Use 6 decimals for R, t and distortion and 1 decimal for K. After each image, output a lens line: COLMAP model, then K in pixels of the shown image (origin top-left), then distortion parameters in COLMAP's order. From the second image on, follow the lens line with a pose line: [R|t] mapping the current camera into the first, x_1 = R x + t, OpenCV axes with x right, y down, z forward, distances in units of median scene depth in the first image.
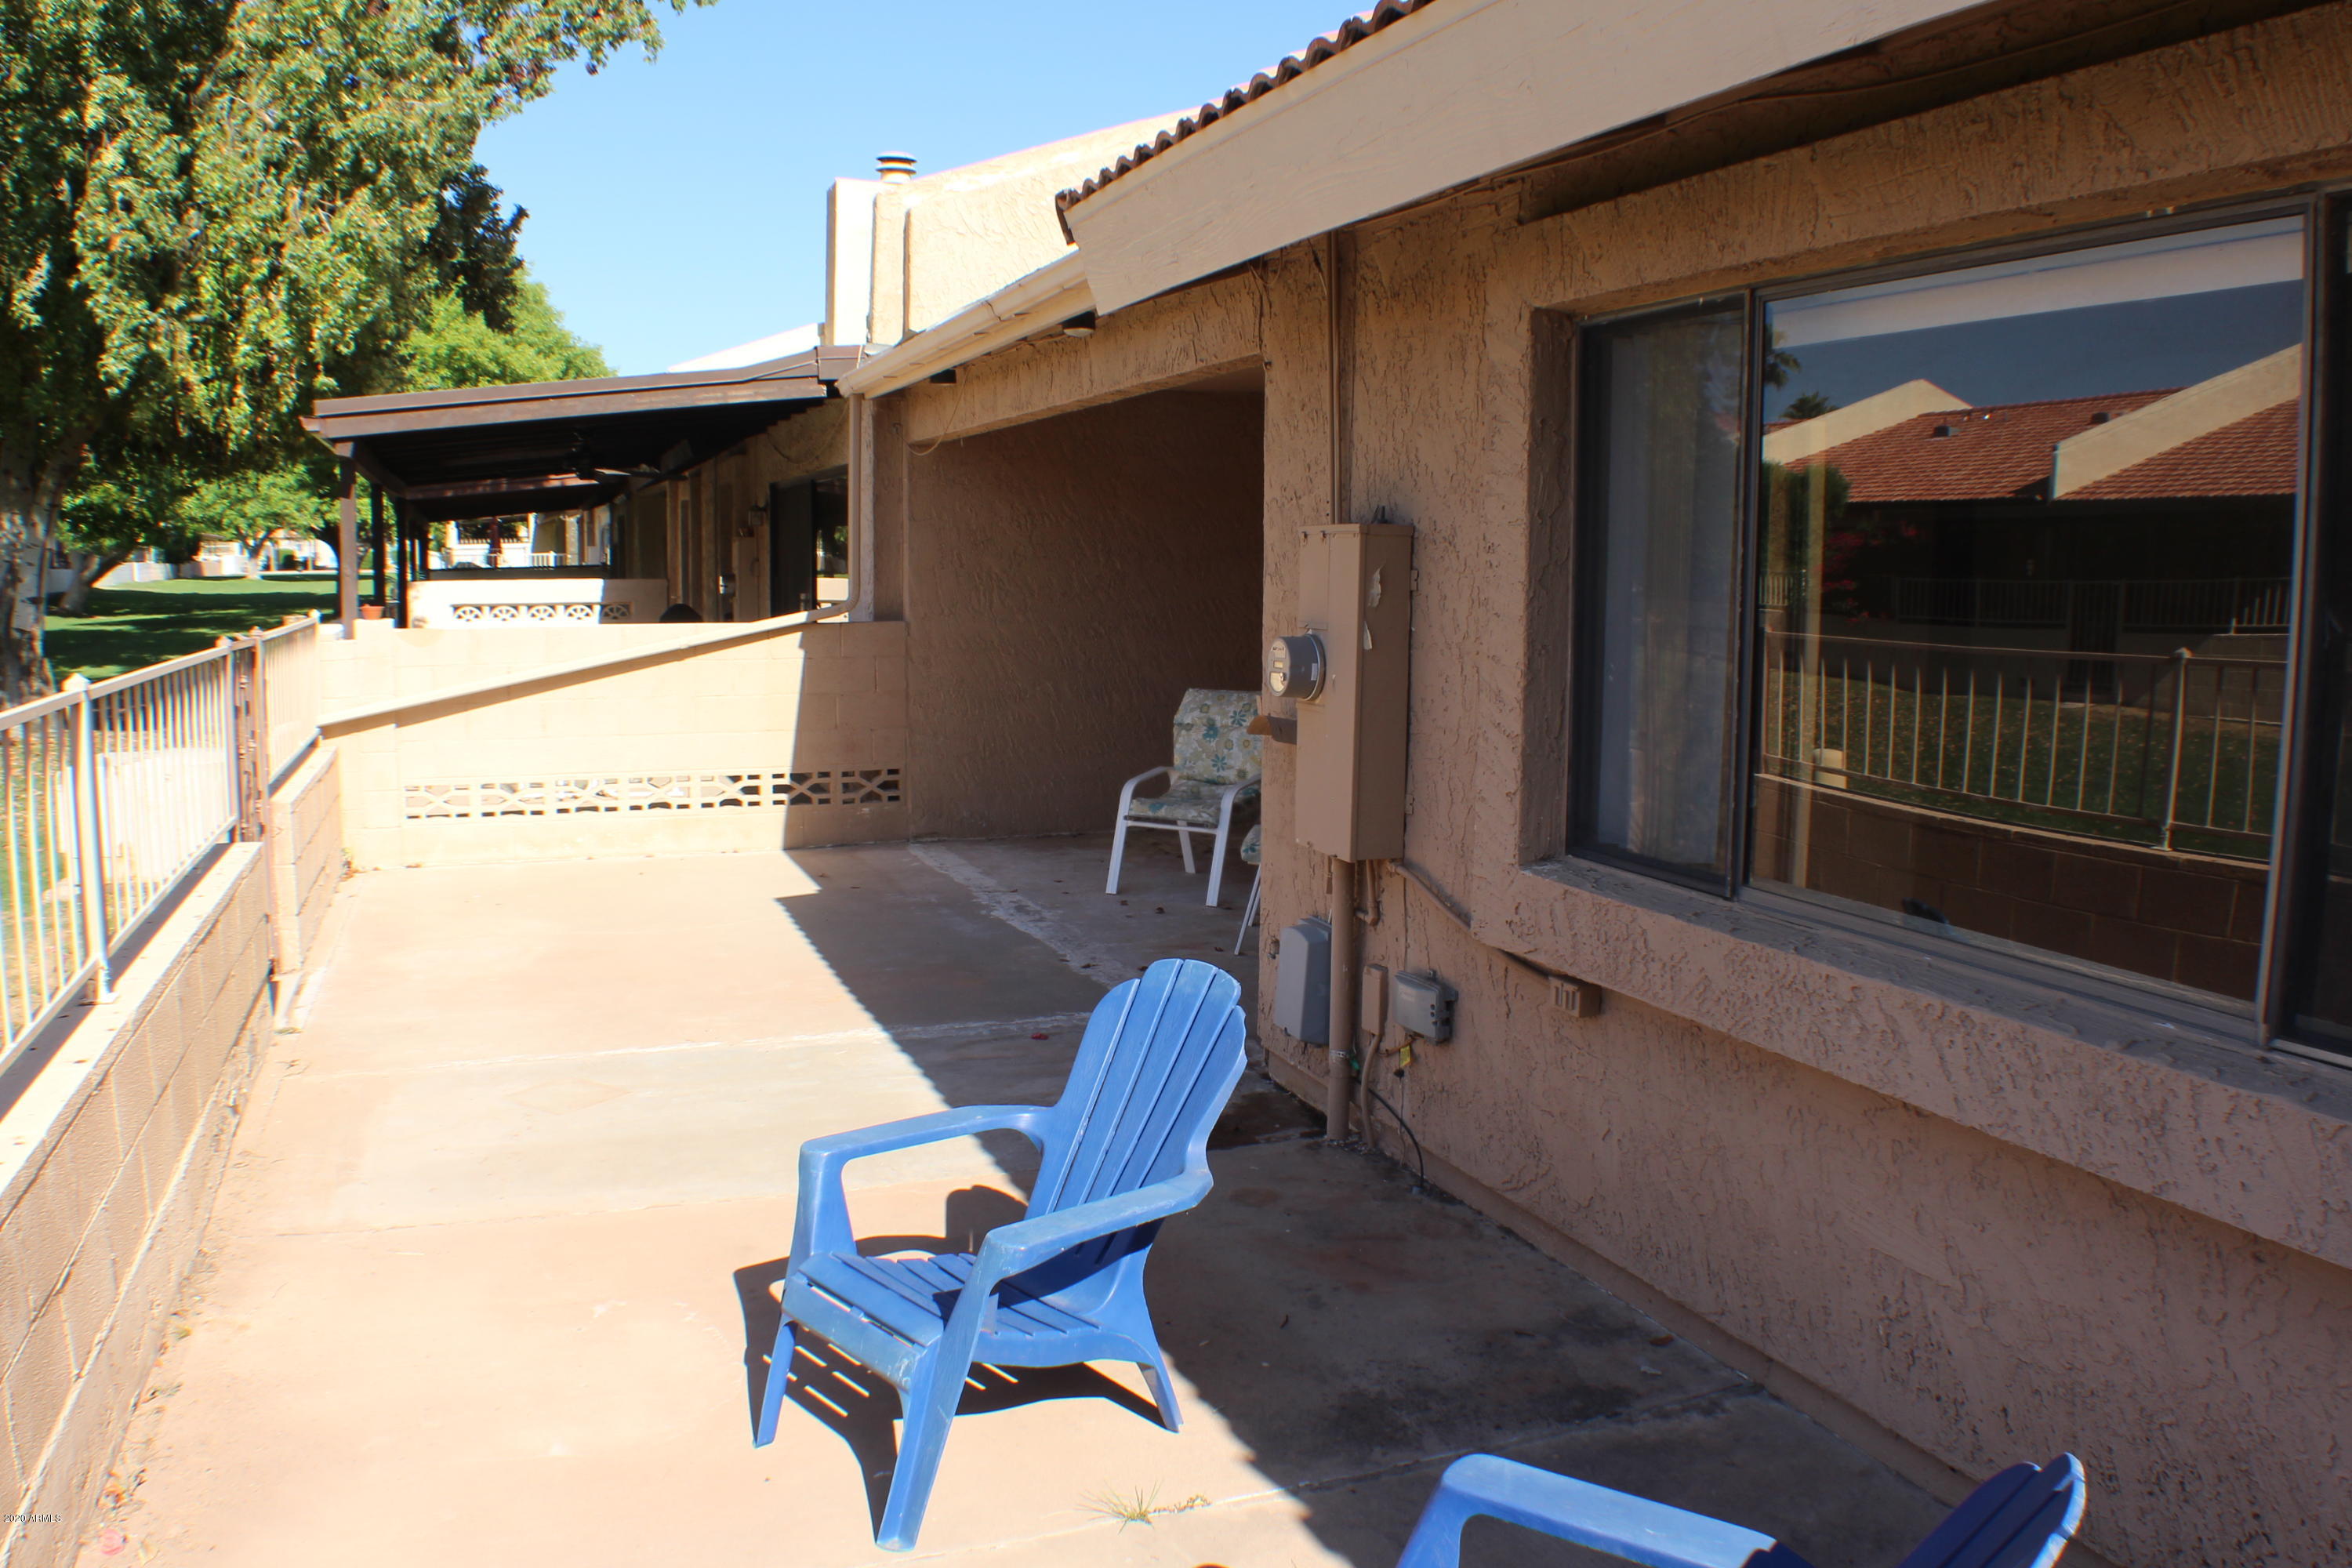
lens RADIAL K [[1670.6, 0, 1169.8], [0, 1670.6, 784.2], [0, 0, 1]] dist [-0.156484, 0.040670]
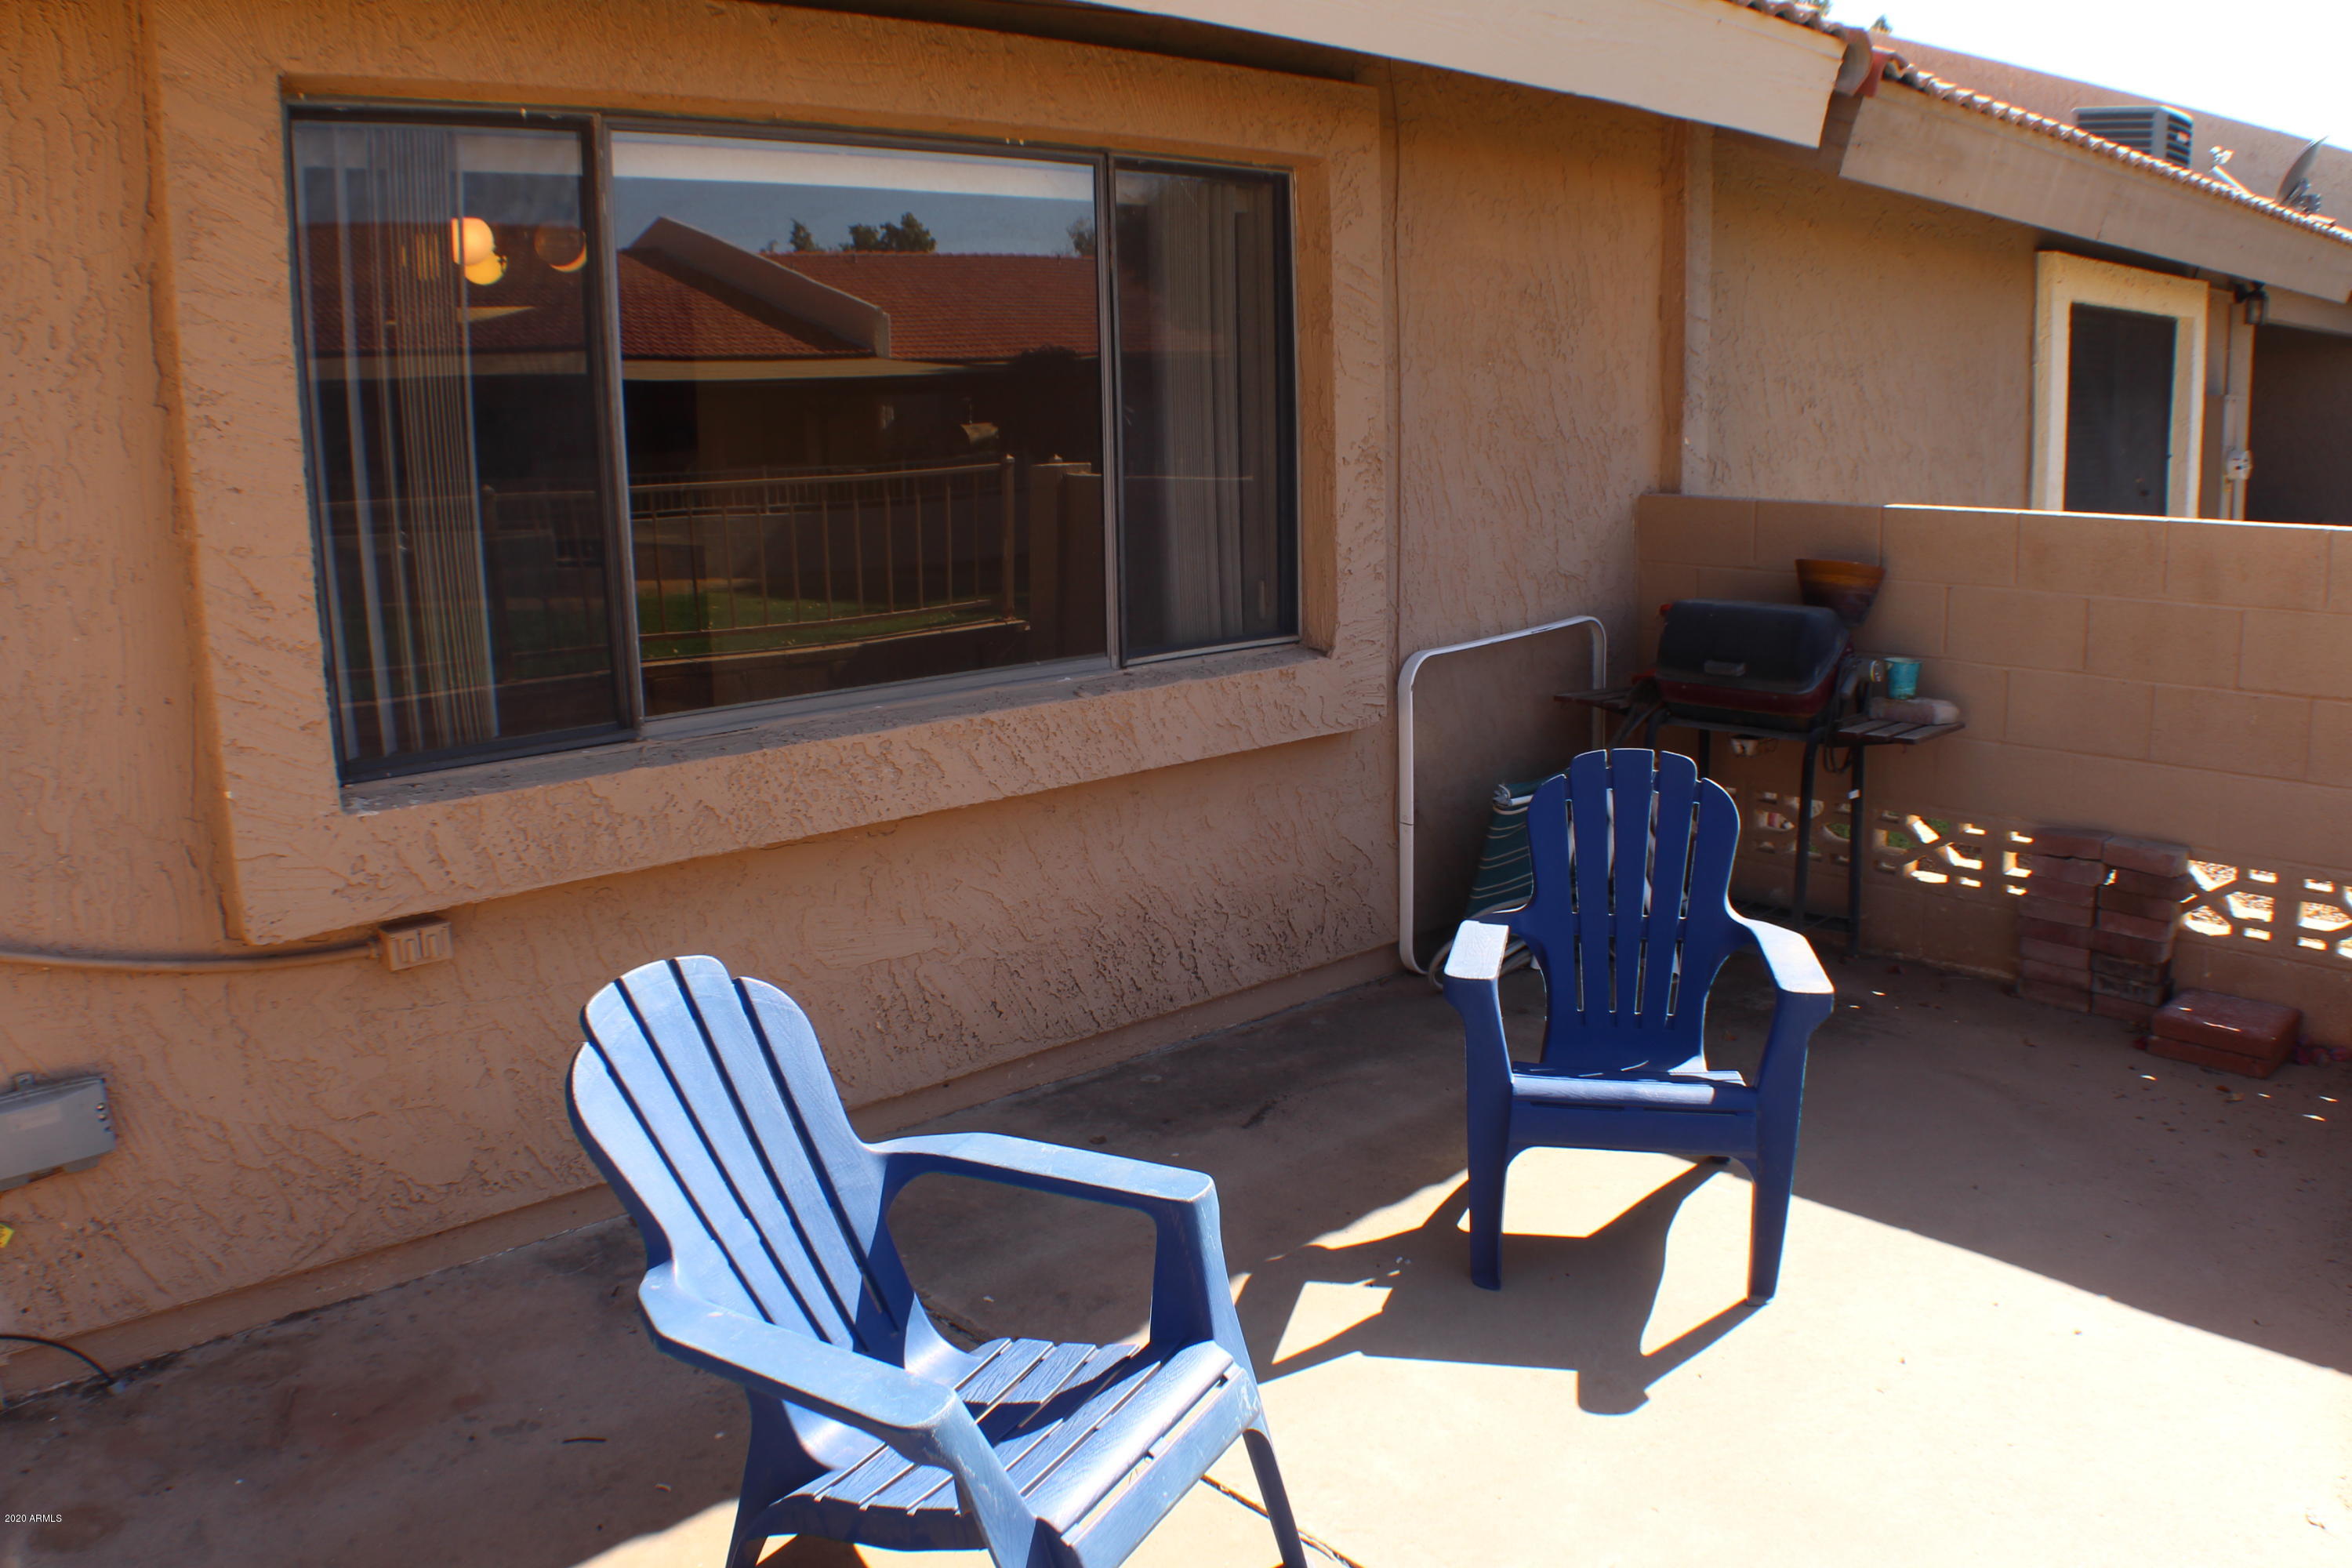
lens RADIAL K [[1767.0, 0, 1176.0], [0, 1767.0, 784.0], [0, 0, 1]] dist [-0.206687, 0.072321]
pose [[-0.314989, -0.201419, 0.927476, -0.251647], [0.139279, 0.956832, 0.255096, -0.042846], [-0.938820, 0.209531, -0.273338, 0.342749]]
